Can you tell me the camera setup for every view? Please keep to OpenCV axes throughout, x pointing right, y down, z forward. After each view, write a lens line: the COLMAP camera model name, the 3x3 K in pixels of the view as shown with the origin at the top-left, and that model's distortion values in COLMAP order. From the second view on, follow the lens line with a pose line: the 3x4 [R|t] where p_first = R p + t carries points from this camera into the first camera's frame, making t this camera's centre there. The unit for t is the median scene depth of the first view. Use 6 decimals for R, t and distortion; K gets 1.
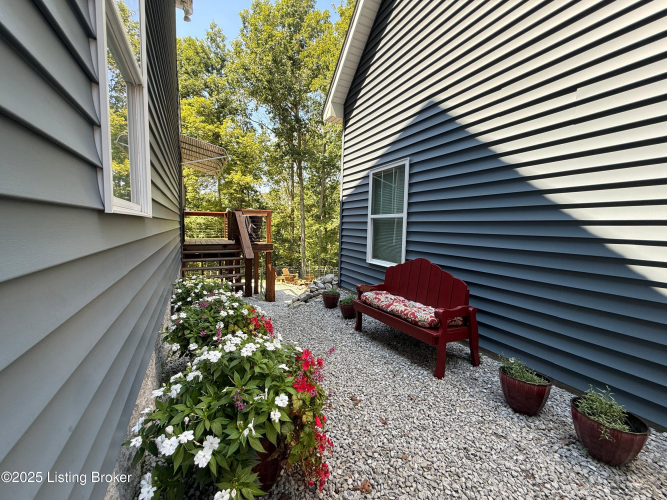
lens RADIAL K [[266.4, 0, 331.6], [0, 266.4, 248.2], [0, 0, 1]] dist [0.003652, 0.000084]
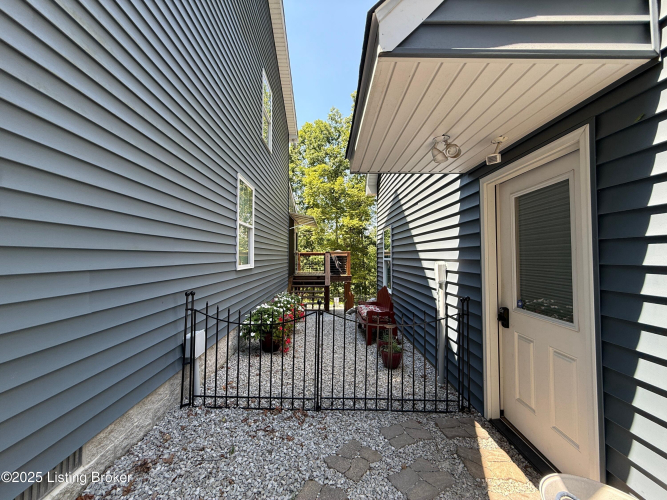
lens RADIAL K [[266.4, 0, 332.2], [0, 266.4, 251.0], [0, 0, 1]] dist [0.003652, 0.000084]
pose [[0.895134, -0.031840, -0.444659, 0.136960], [-0.015362, 0.994651, -0.102147, -0.000755], [0.445533, 0.098266, 0.889856, -0.122734]]
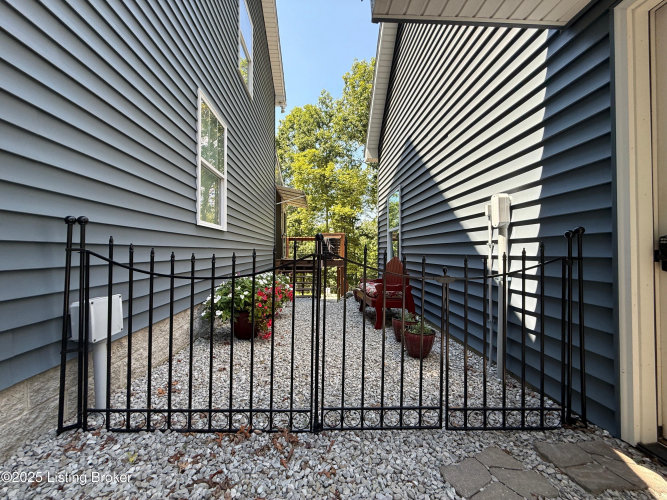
lens RADIAL K [[266.4, 0, 332.0], [0, 266.4, 250.3], [0, 0, 1]] dist [0.003652, 0.000084]
pose [[0.912230, -0.024736, -0.408931, 0.101871], [-0.013089, 0.995906, -0.089442, 0.023013], [0.409469, 0.086944, 0.908172, -0.065767]]
